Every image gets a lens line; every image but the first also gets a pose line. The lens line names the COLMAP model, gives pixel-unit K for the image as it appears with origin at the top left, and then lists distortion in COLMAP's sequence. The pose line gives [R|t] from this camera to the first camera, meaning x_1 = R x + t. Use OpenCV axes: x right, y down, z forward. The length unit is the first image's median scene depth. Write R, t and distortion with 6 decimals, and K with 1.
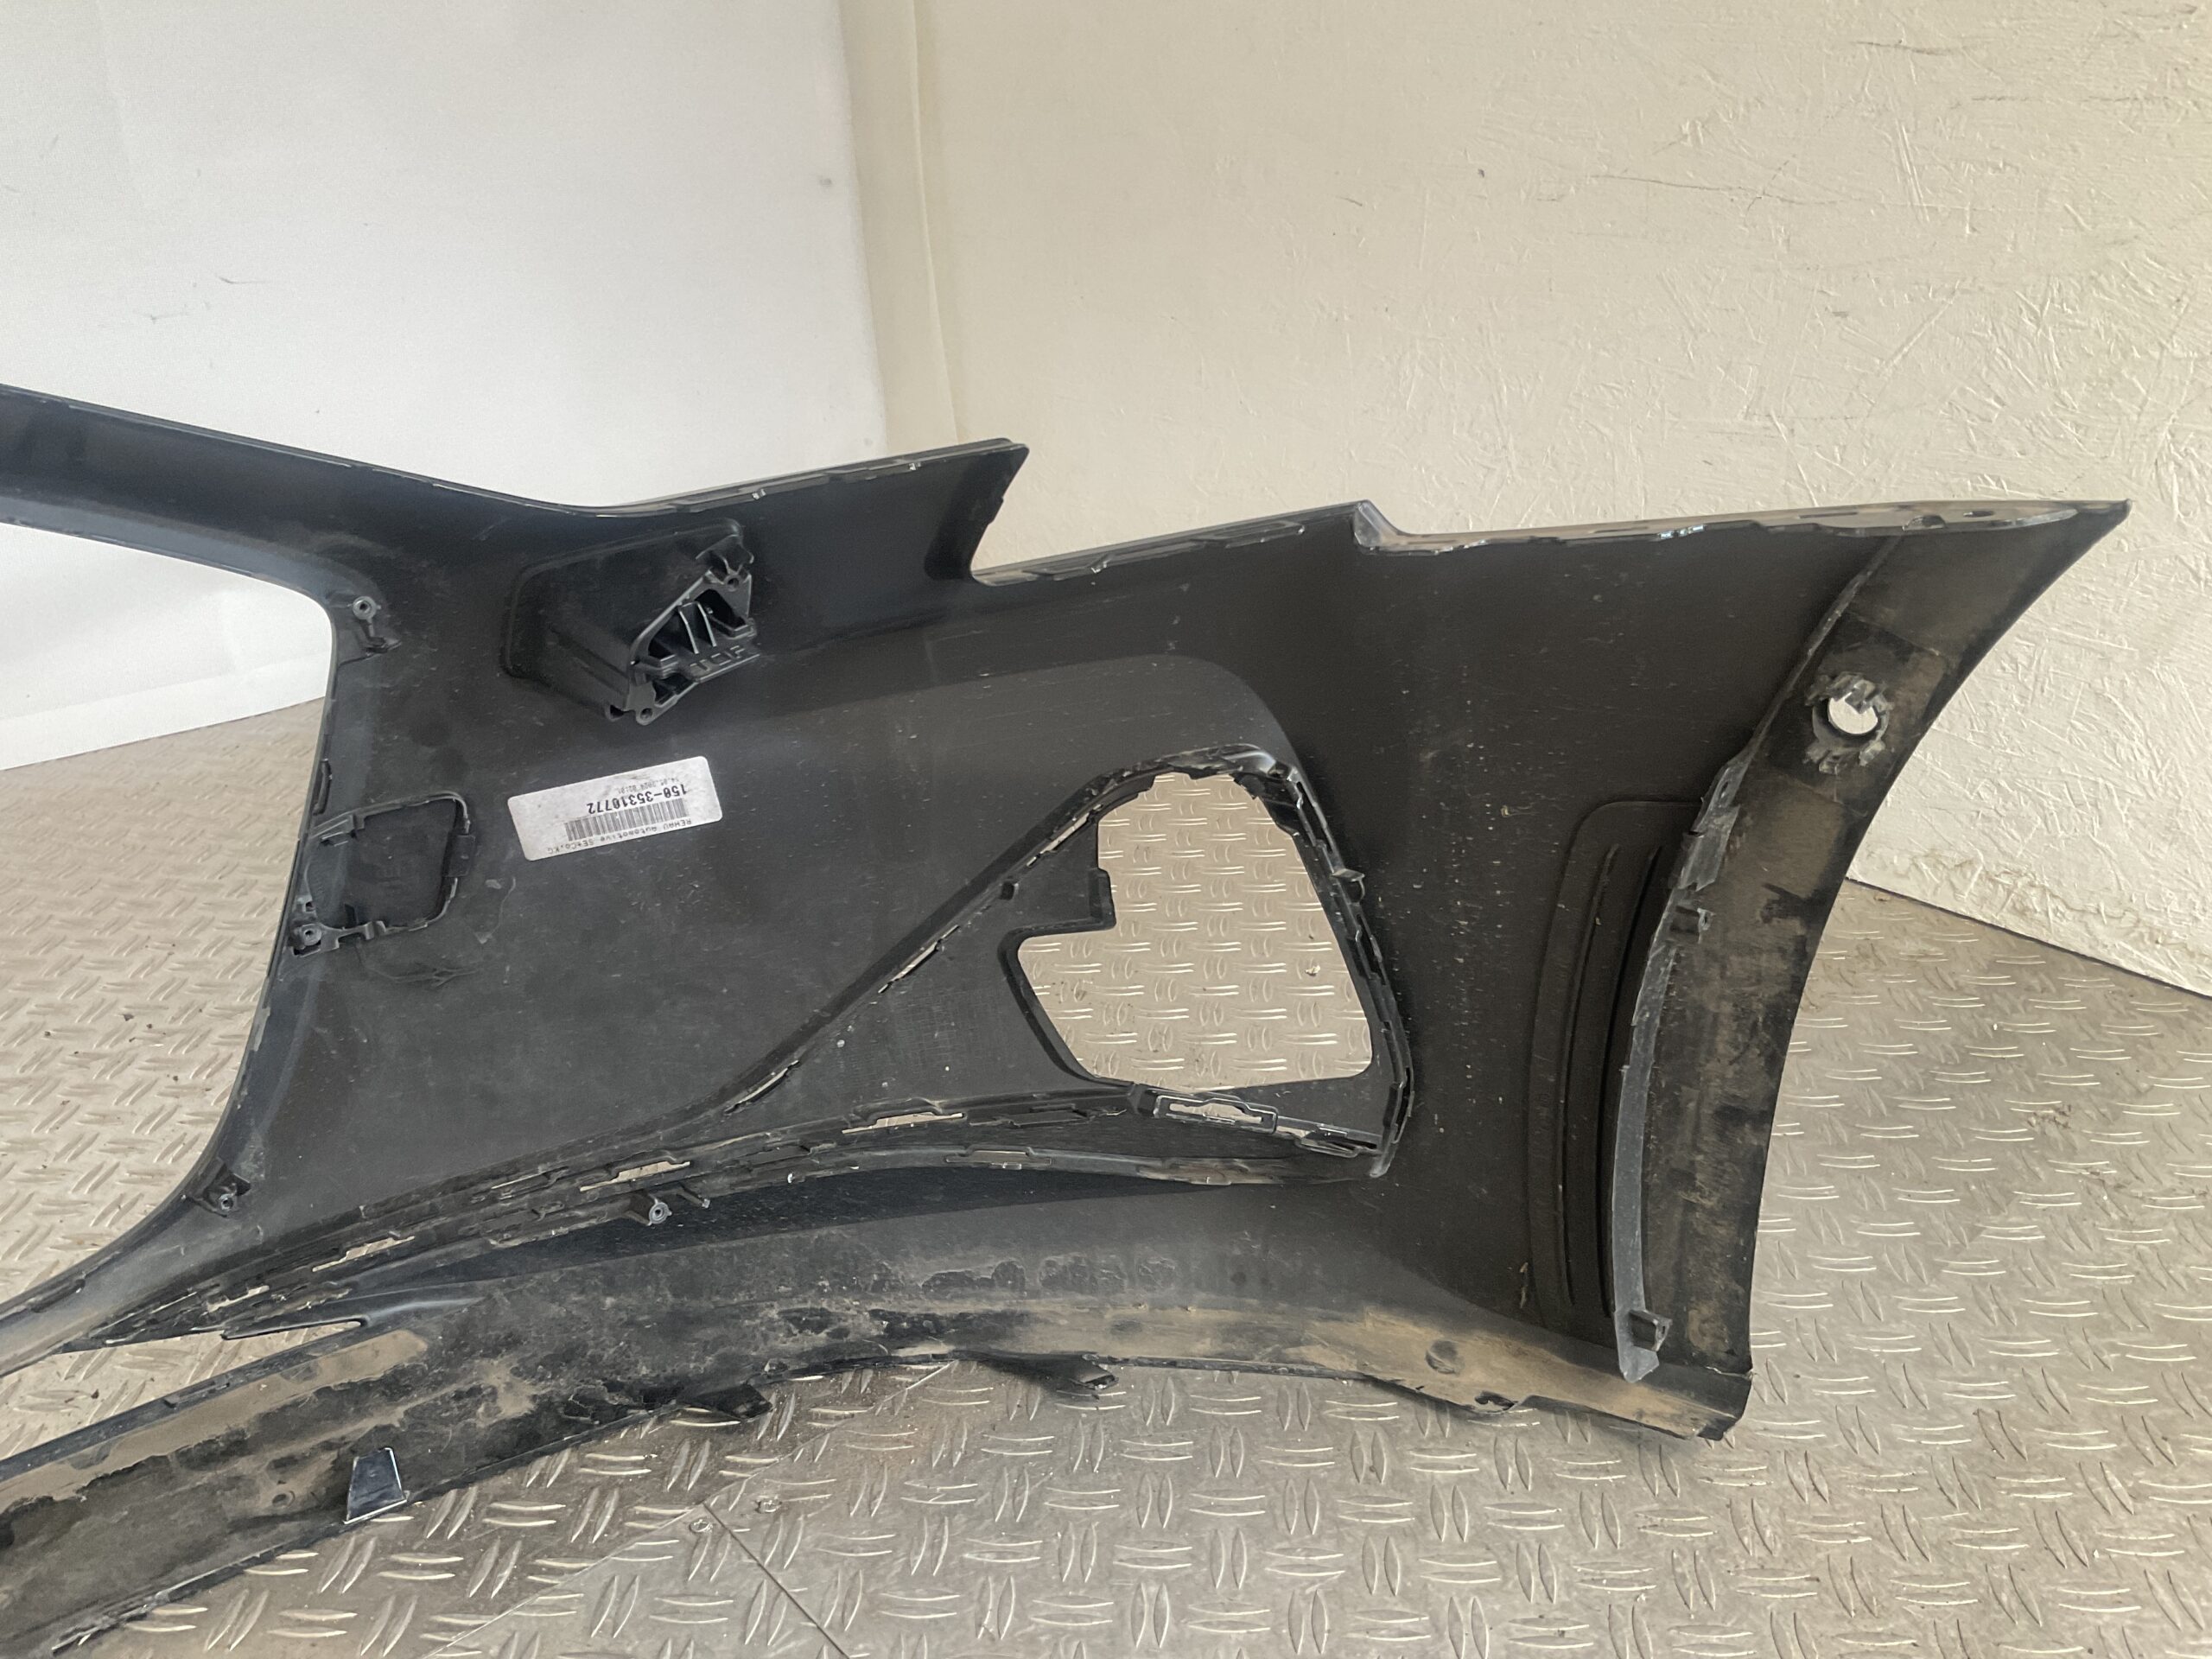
lens RADIAL K [[1832.1, 0, 1111.6], [0, 1832.1, 826.5], [0, 0, 1]] dist [0.102432, -0.223516]
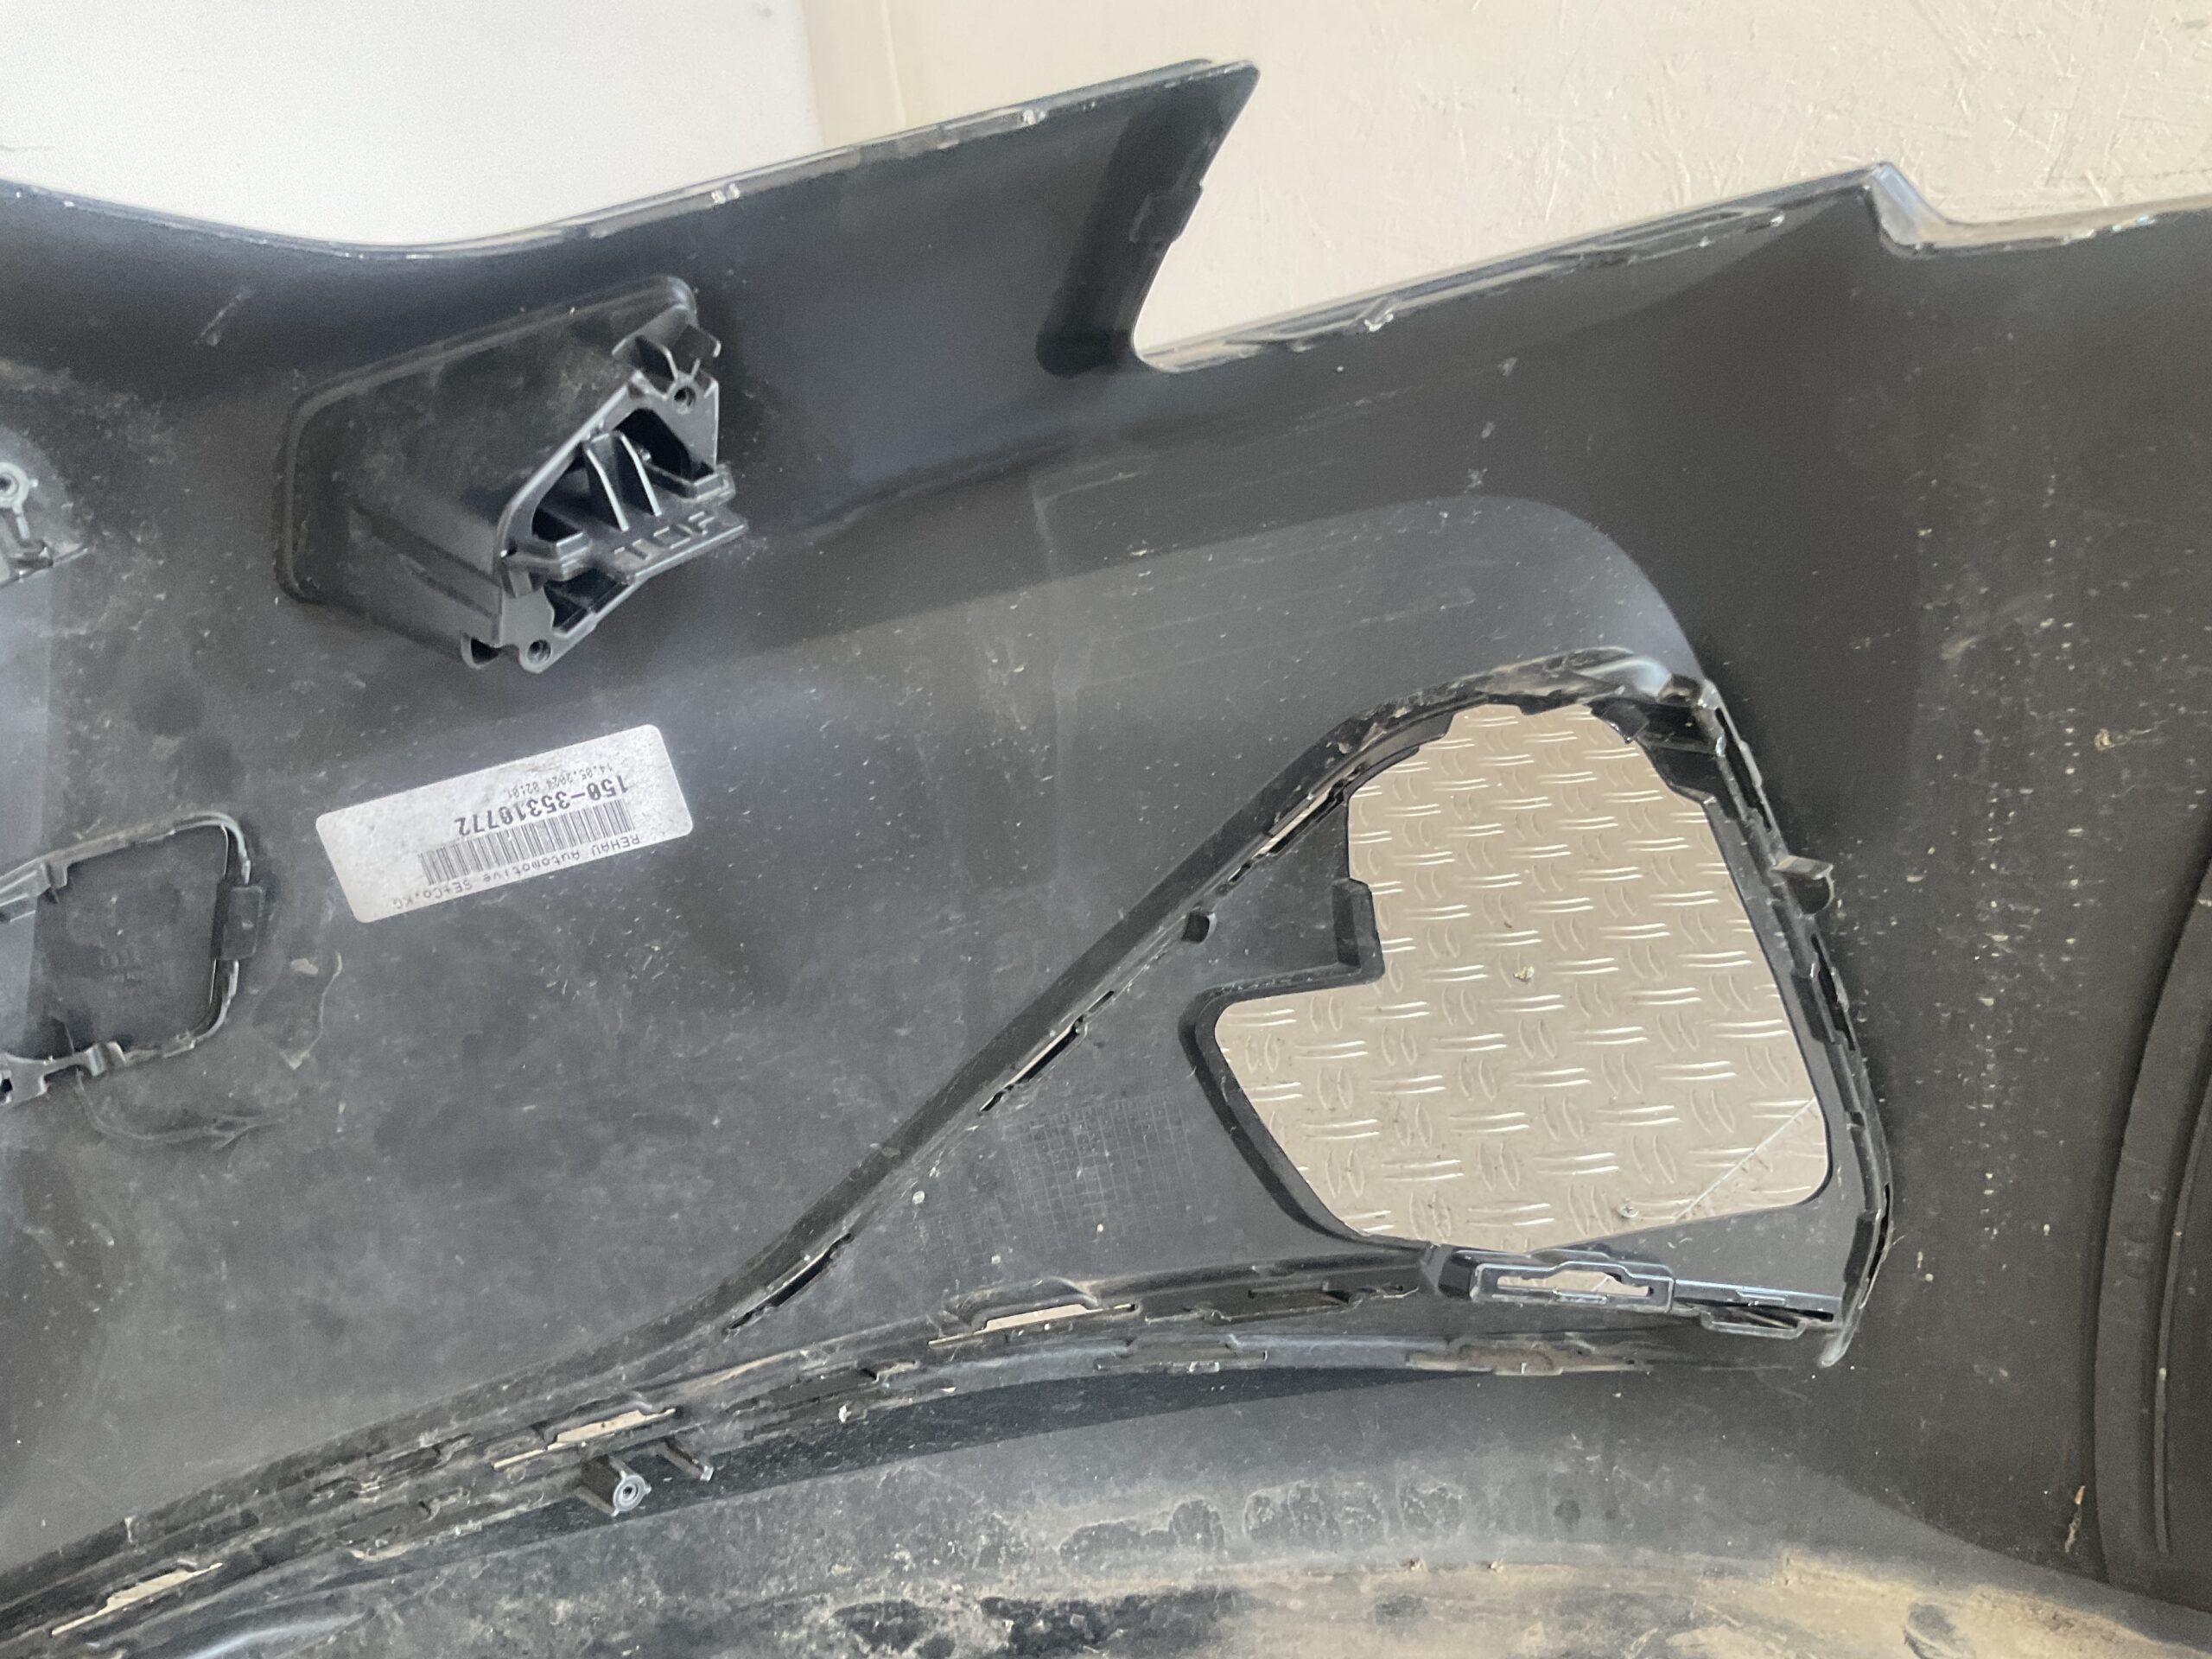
lens RADIAL K [[1832.1, 0, 1111.6], [0, 1832.1, 826.5], [0, 0, 1]] dist [0.102432, -0.223516]
pose [[0.998127, -0.058866, 0.016622, -0.089605], [0.058341, 0.997831, 0.030474, -0.015540], [-0.018379, -0.029447, 0.999397, 0.418013]]
